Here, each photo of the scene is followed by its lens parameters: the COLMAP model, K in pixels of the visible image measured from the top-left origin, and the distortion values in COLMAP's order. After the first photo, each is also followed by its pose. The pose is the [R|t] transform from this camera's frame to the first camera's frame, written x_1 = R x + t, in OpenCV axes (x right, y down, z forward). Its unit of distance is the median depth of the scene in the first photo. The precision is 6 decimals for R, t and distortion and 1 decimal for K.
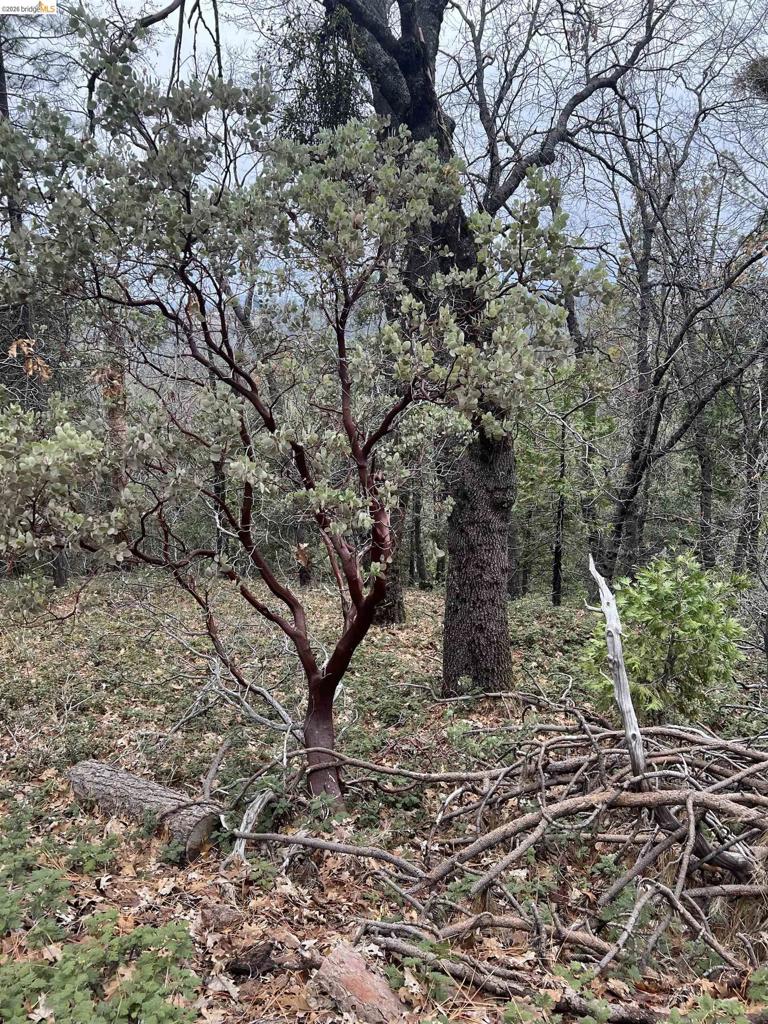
lens RADIAL K [[772.9, 0, 386.0], [0, 772.9, 506.3], [0, 0, 1]] dist [0.020788, -0.000648]
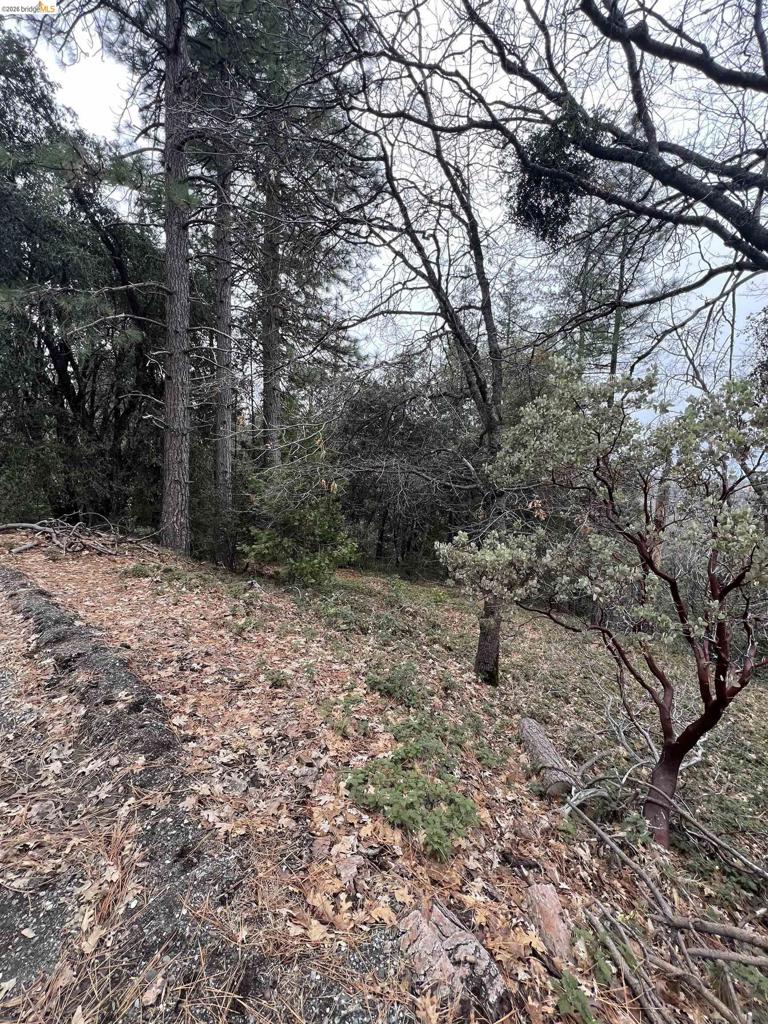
lens RADIAL K [[410.0, 0, 382.6], [0, 410.0, 511.5], [0, 0, 1]] dist [-0.000437, -0.000316]
pose [[0.573185, 0.097120, -0.813650, 0.137874], [-0.229135, 0.972338, -0.045355, -0.028731], [0.786738, 0.212432, 0.579583, 0.026495]]
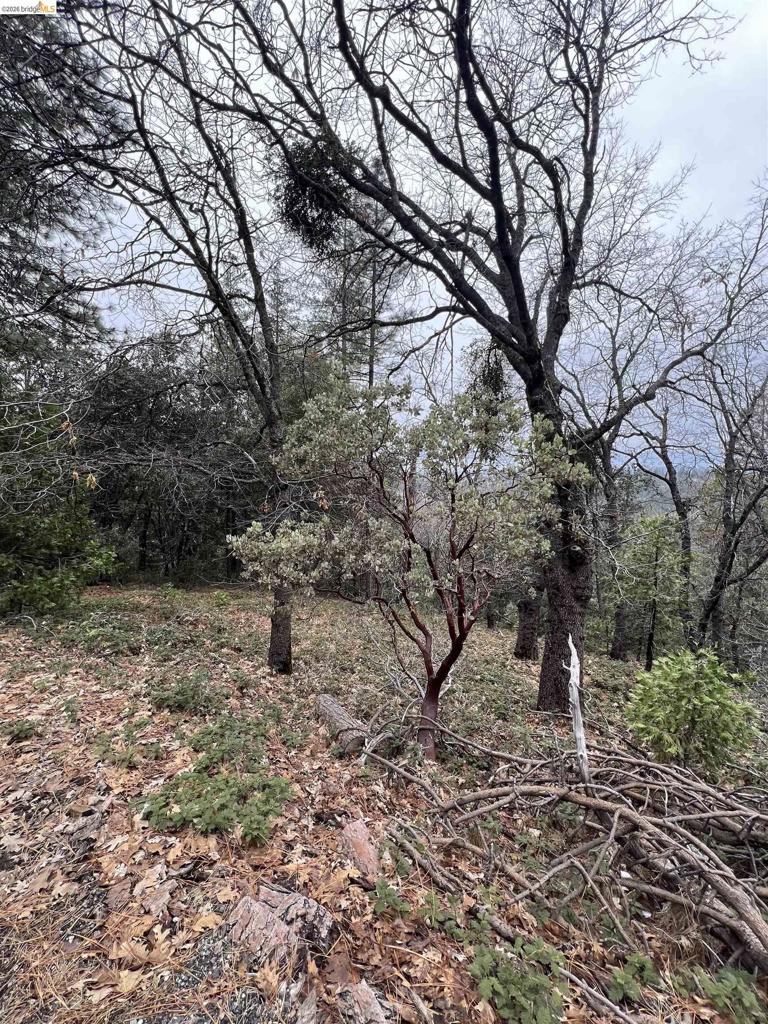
lens RADIAL K [[410.0, 0, 384.8], [0, 410.0, 512.2], [0, 0, 1]] dist [-0.000437, -0.000316]
pose [[0.911999, 0.060936, -0.405641, 0.133813], [-0.125240, 0.983049, -0.133900, -0.014189], [0.390606, 0.172920, 0.904172, 0.005293]]
